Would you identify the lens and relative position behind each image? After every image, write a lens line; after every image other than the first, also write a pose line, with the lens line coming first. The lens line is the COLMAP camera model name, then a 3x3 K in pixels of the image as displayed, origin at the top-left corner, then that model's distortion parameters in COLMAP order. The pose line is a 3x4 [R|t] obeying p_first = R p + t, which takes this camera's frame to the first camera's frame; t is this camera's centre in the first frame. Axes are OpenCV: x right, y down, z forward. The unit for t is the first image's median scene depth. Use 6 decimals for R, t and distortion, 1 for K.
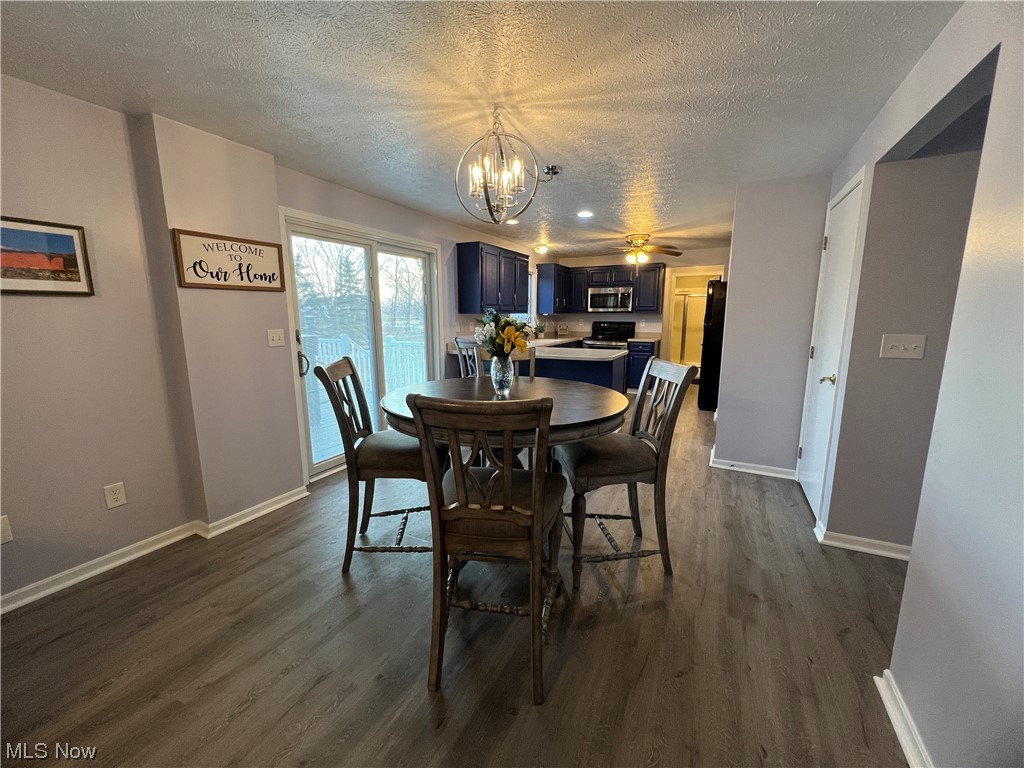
lens RADIAL K [[408.9, 0, 511.1], [0, 408.9, 384.4], [0, 0, 1]] dist [-0.000442, -0.000394]
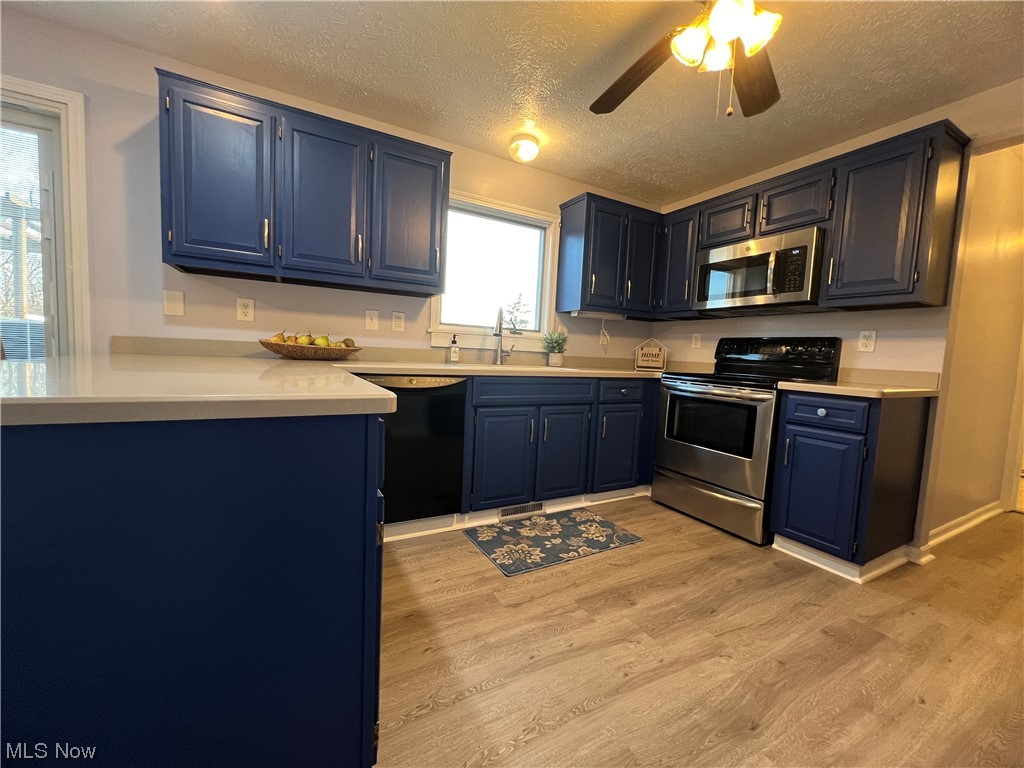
lens RADIAL K [[408.9, 0, 508.2], [0, 408.9, 384.3], [0, 0, 1]] dist [-0.000442, -0.000394]
pose [[0.824892, 0.082678, -0.559211, 0.279650], [-0.141982, 0.987838, -0.063388, -0.057182], [0.547169, 0.131686, 0.826599, 0.603868]]
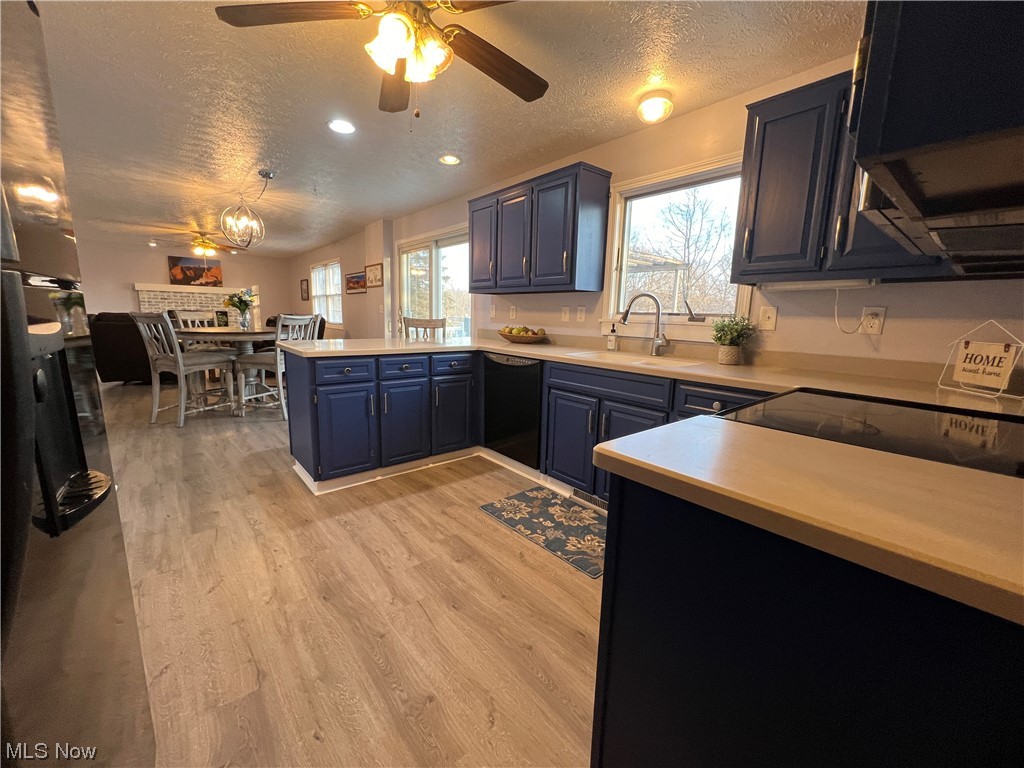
lens RADIAL K [[408.9, 0, 511.9], [0, 408.9, 383.2], [0, 0, 1]] dist [-0.000442, -0.000394]
pose [[-0.388730, 0.147489, -0.909470, 0.436024], [-0.180406, 0.955812, 0.232115, -0.141258], [0.903517, 0.254304, -0.344944, 0.956595]]
